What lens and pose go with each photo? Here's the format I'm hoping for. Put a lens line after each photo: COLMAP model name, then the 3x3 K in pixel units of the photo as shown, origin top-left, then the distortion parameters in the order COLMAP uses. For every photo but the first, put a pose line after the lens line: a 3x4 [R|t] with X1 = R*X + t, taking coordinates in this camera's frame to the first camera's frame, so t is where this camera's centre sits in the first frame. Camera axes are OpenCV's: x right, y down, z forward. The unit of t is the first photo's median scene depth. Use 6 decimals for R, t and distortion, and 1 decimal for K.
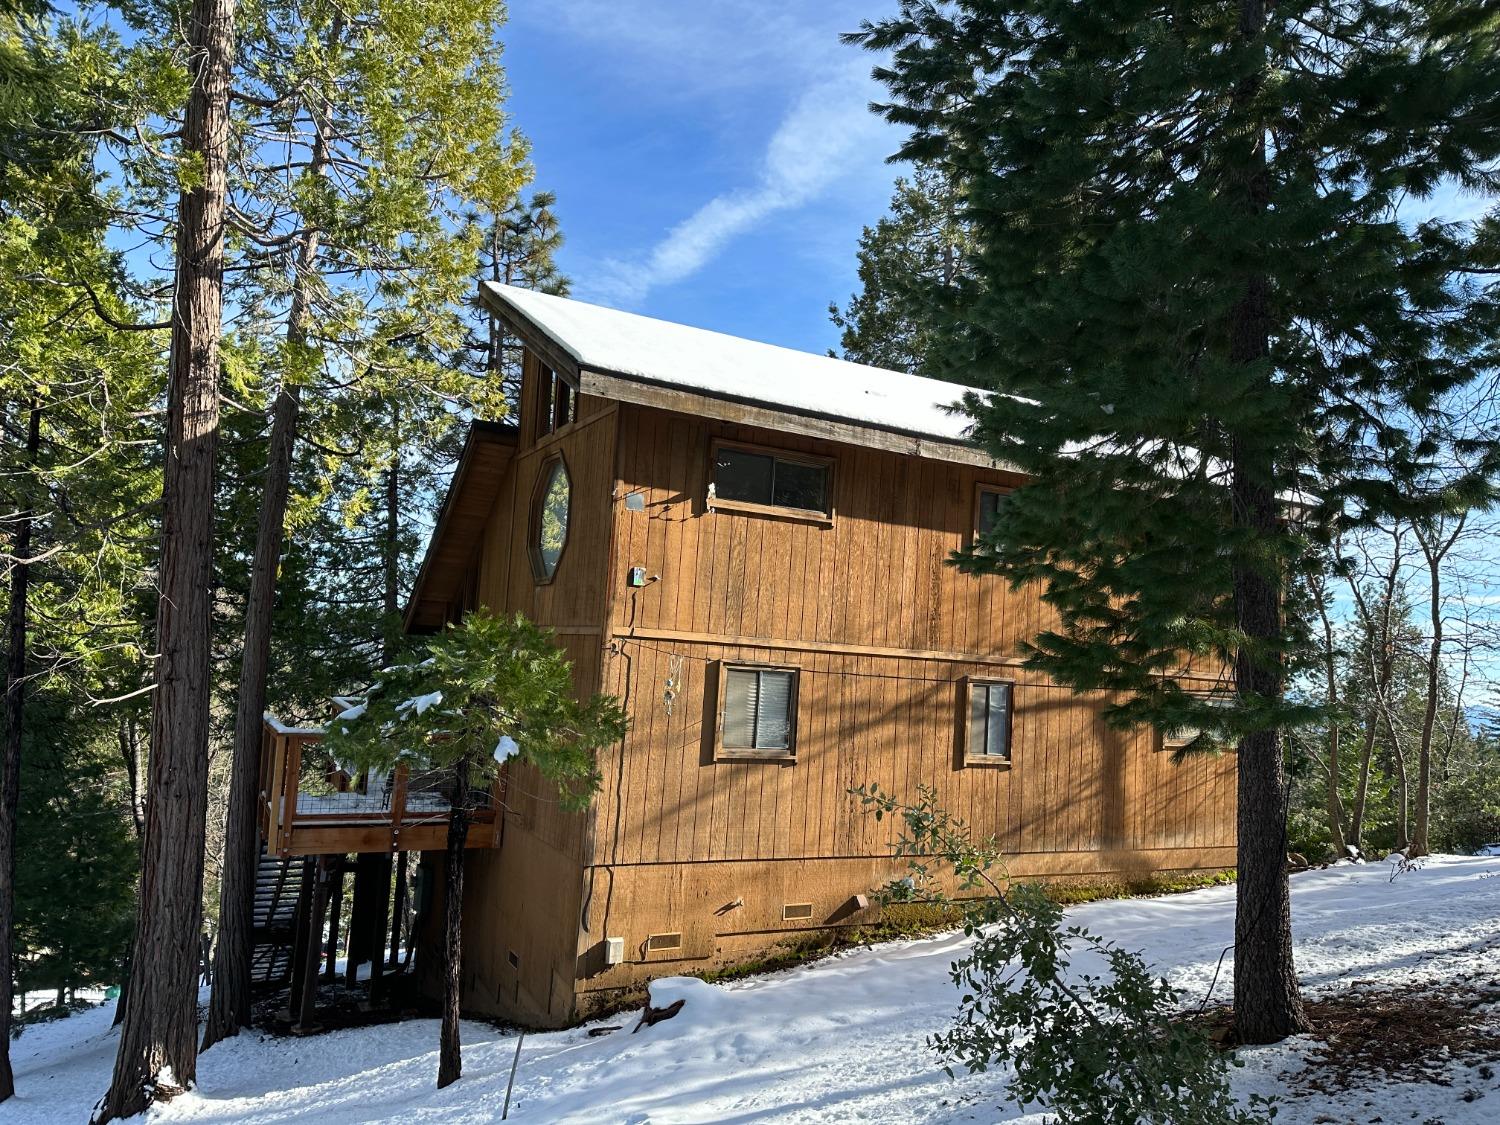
lens RADIAL K [[1050.2, 0, 752.2], [0, 1050.2, 575.2], [0, 0, 1]] dist [0.058705, -0.069898]
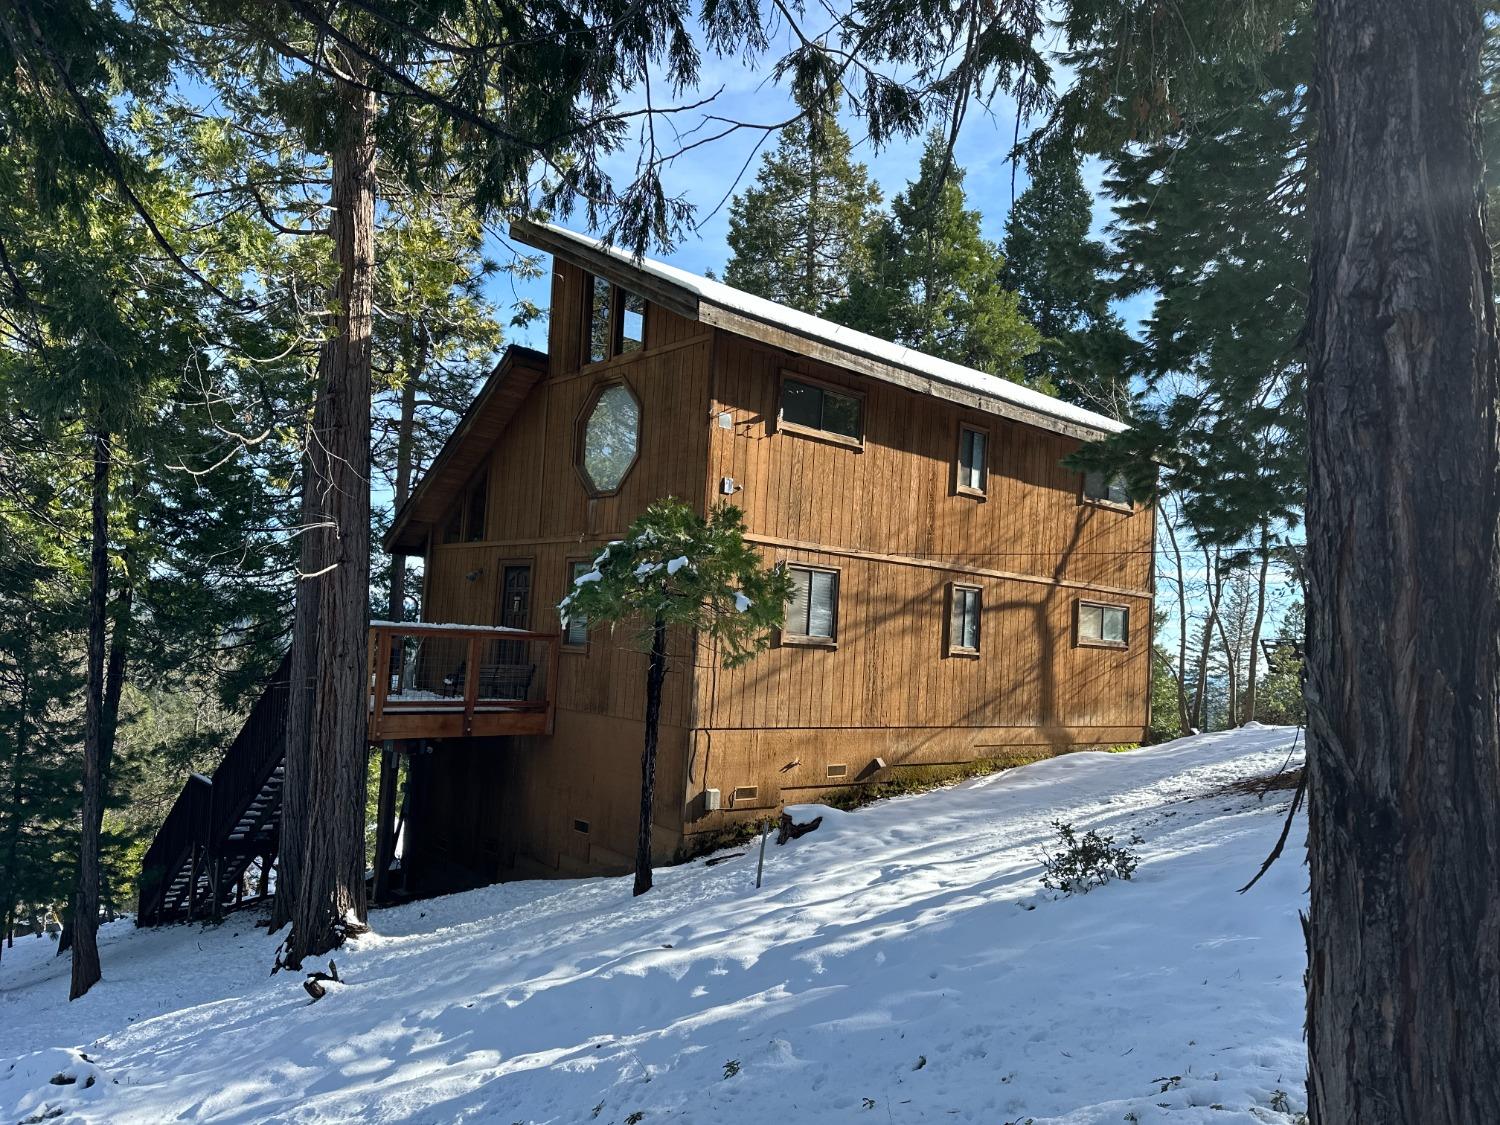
lens RADIAL K [[1050.2, 0, 728.5], [0, 1050.2, 595.0], [0, 0, 1]] dist [0.058705, -0.069898]
pose [[0.972835, 0.003126, 0.231479, -0.375456], [-0.013323, 0.999007, 0.042503, 0.073291], [-0.231116, -0.044433, 0.971911, -0.135703]]
